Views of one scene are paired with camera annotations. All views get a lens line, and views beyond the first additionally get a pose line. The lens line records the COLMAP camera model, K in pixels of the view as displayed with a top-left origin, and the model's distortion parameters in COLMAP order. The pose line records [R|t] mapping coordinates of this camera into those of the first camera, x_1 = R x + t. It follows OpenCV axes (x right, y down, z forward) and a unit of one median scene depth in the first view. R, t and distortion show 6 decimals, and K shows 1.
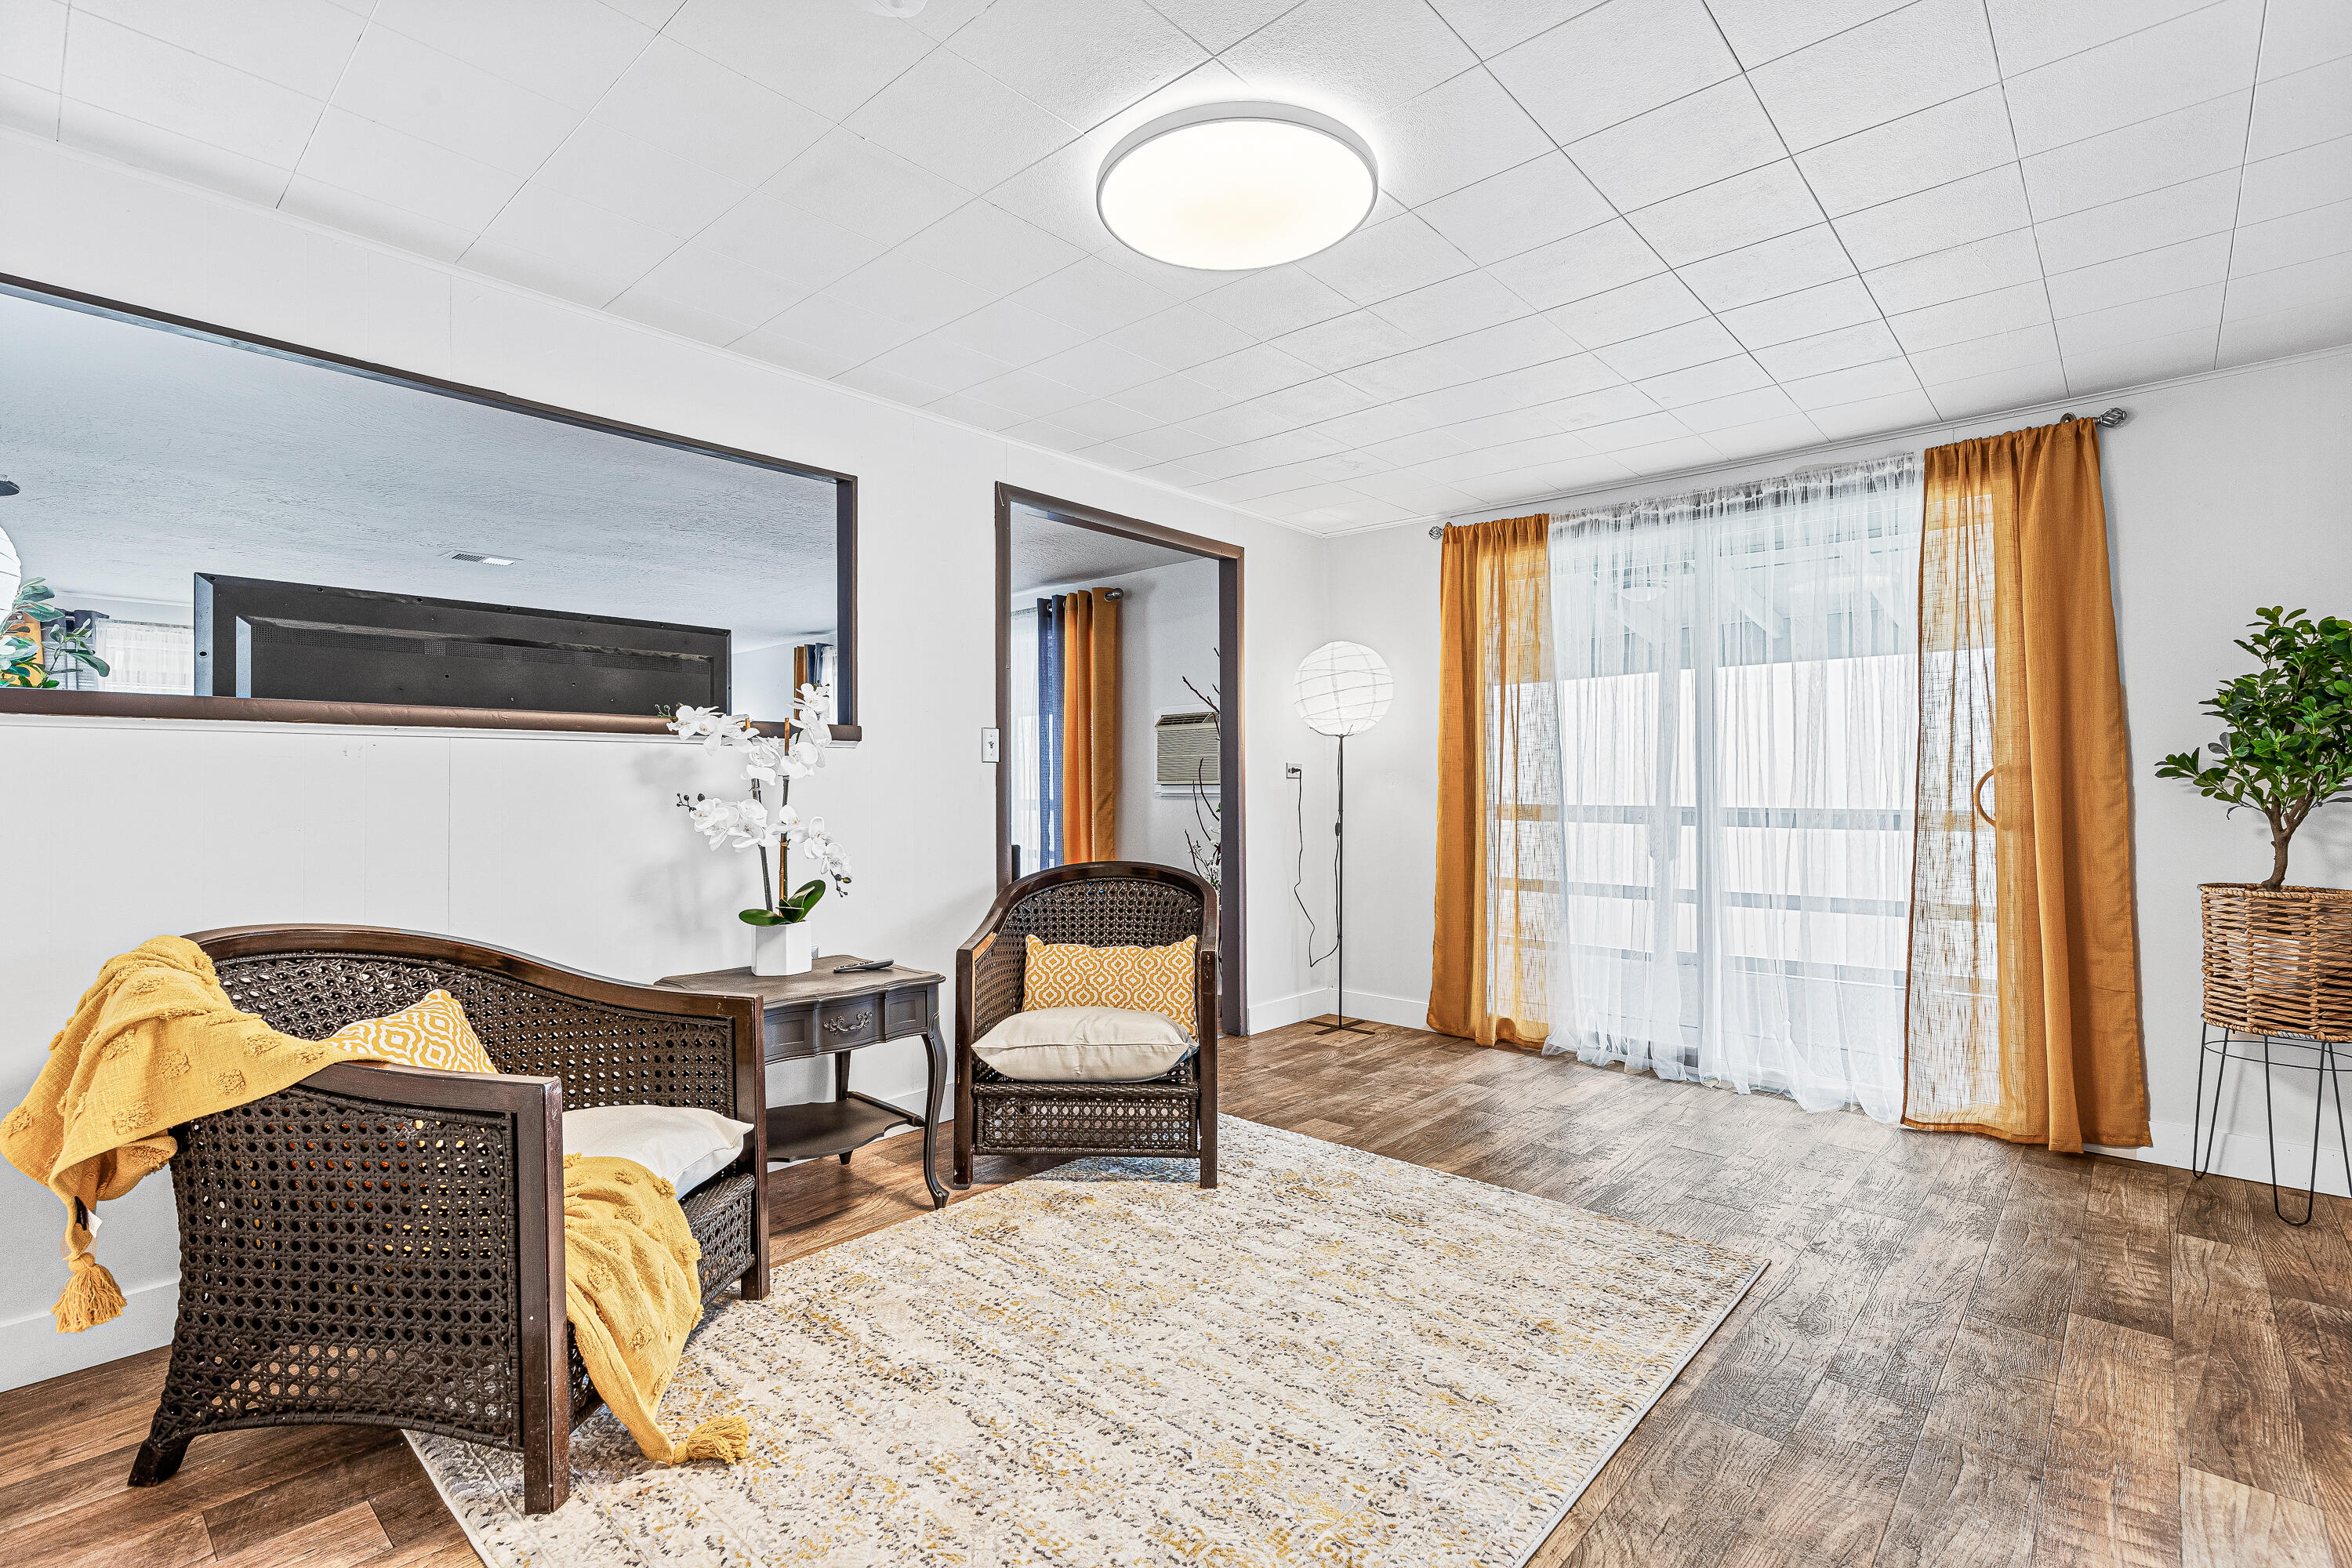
lens RADIAL K [[1088.0, 0, 1176.0], [0, 1088.0, 784.0], [0, 0, 1]] dist [0.015872, -0.000133]
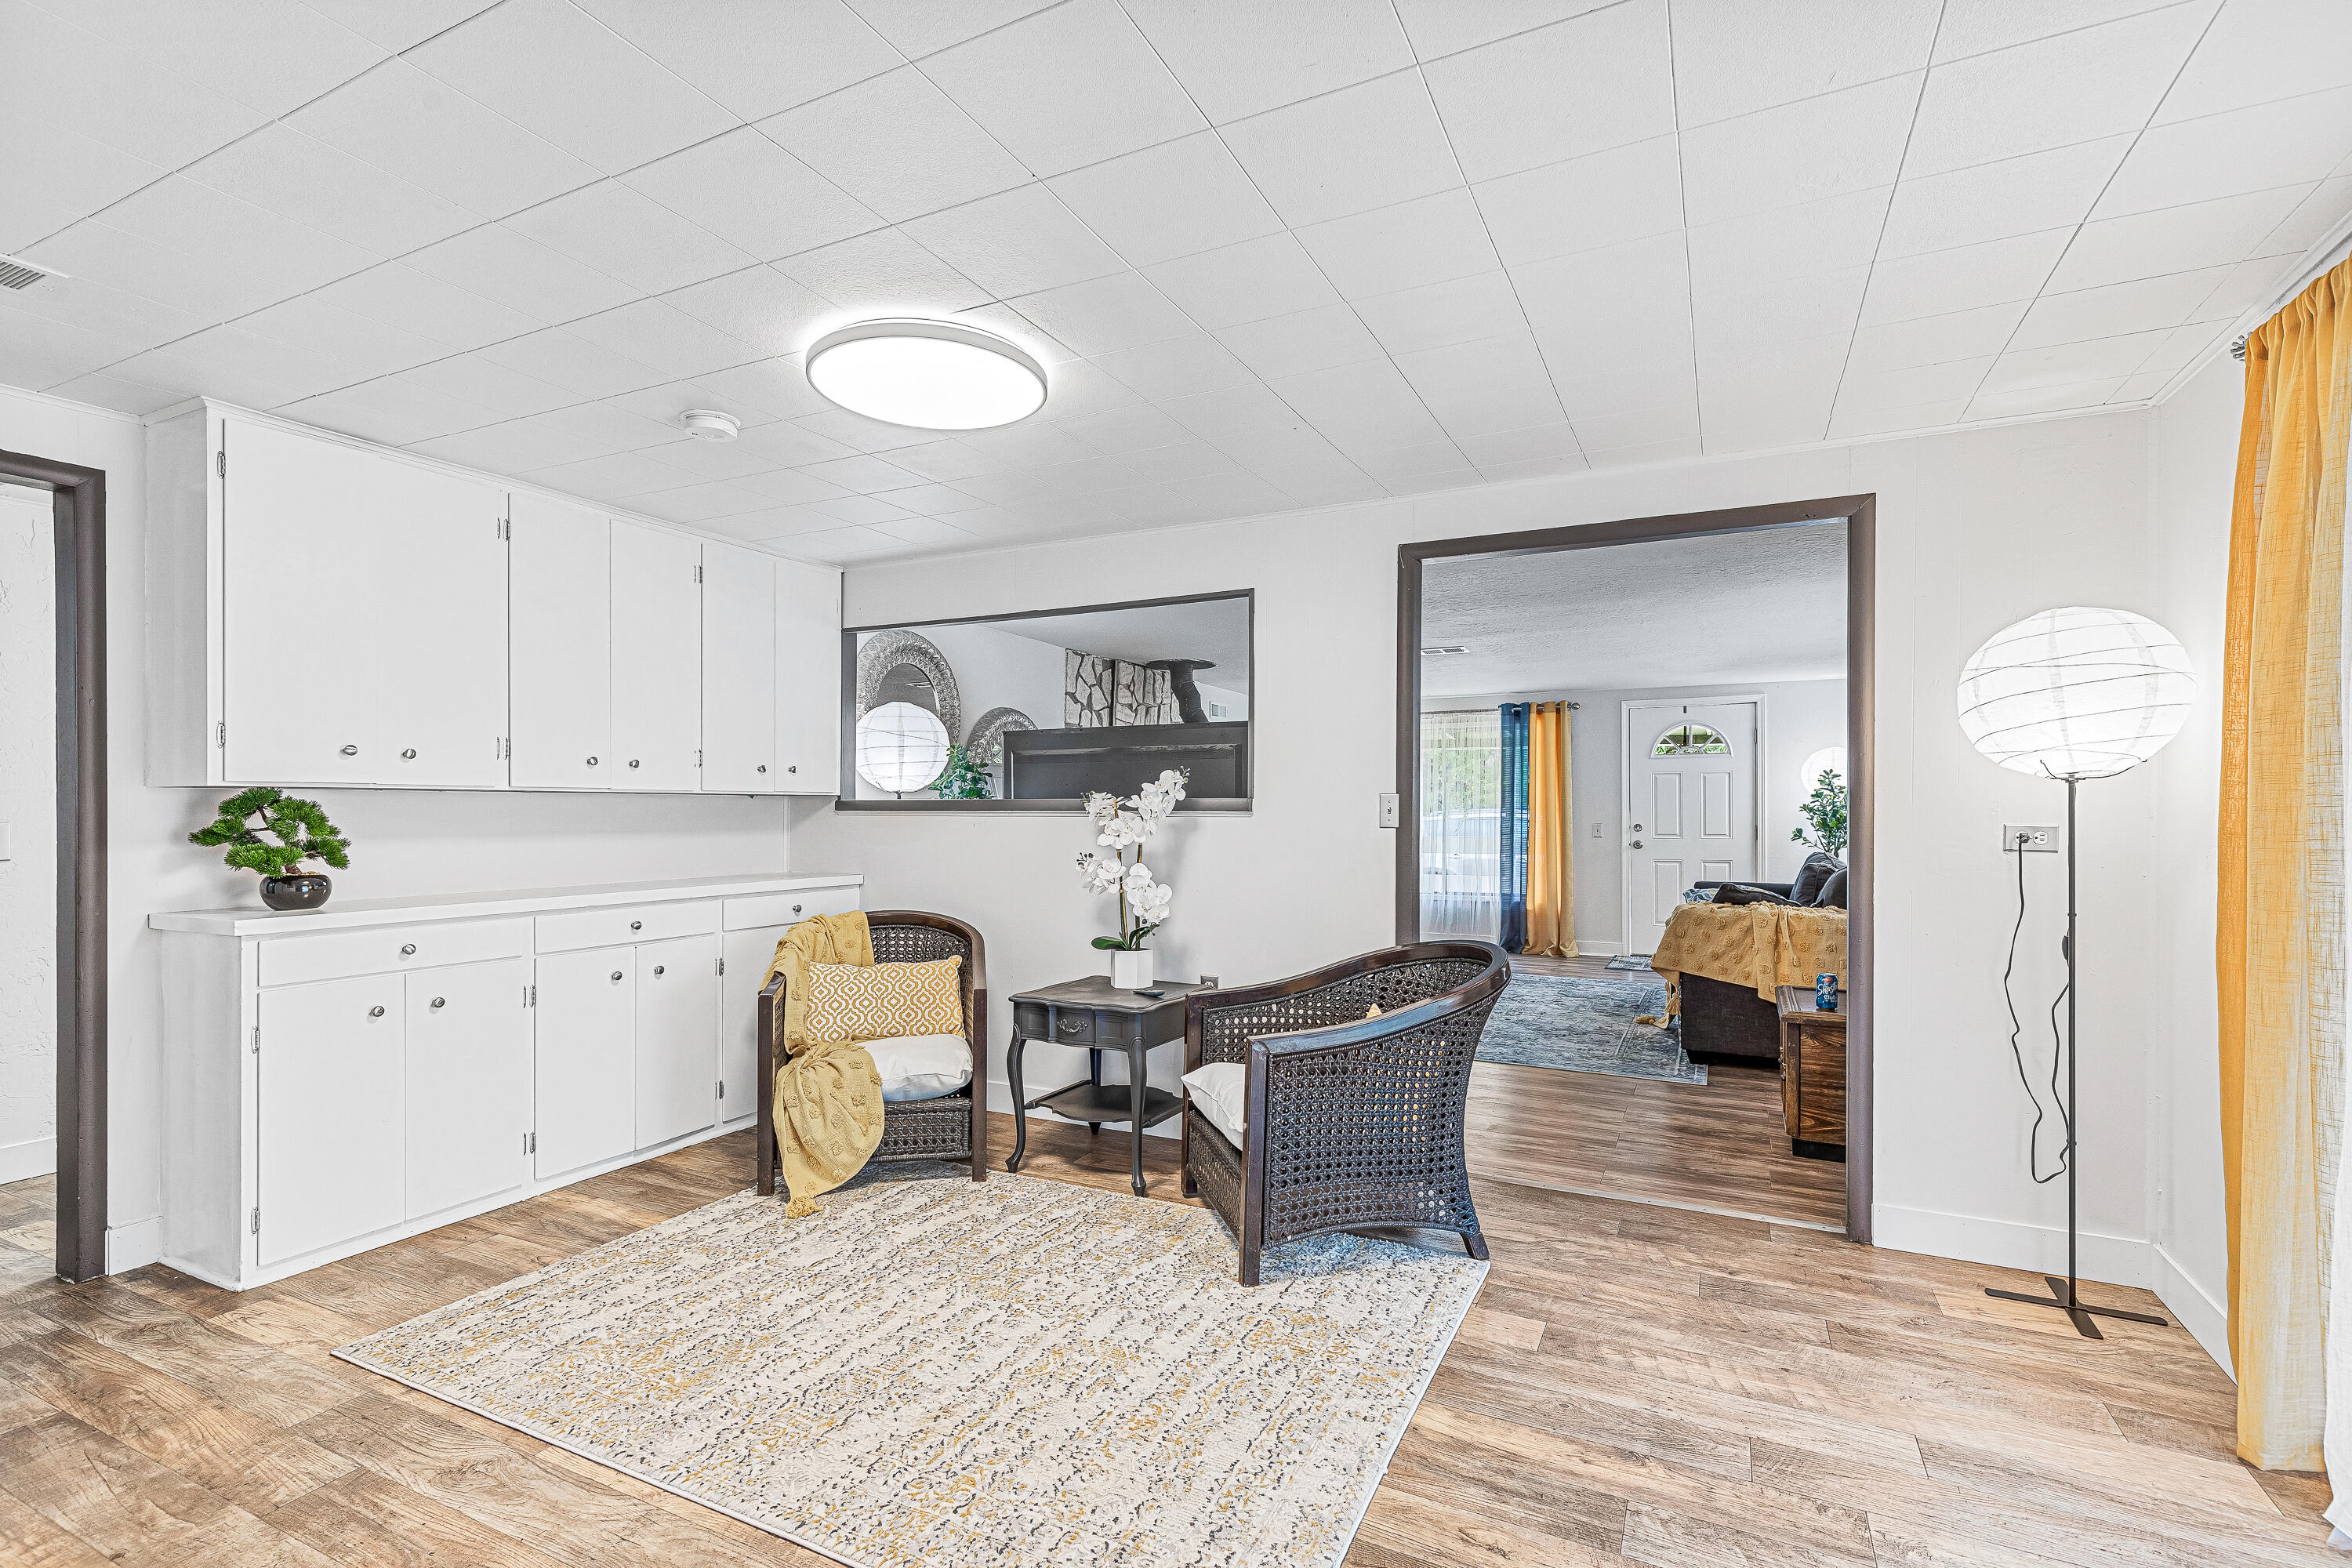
lens RADIAL K [[1075.1, 0, 1181.6], [0, 1075.1, 815.1], [0, 0, 1]] dist [-0.001357, -0.000135]
pose [[0.266471, 0.008084, -0.963809, 0.800293], [-0.001746, 0.999967, 0.007904, -0.042757], [0.963841, -0.000424, 0.266476, 0.602754]]
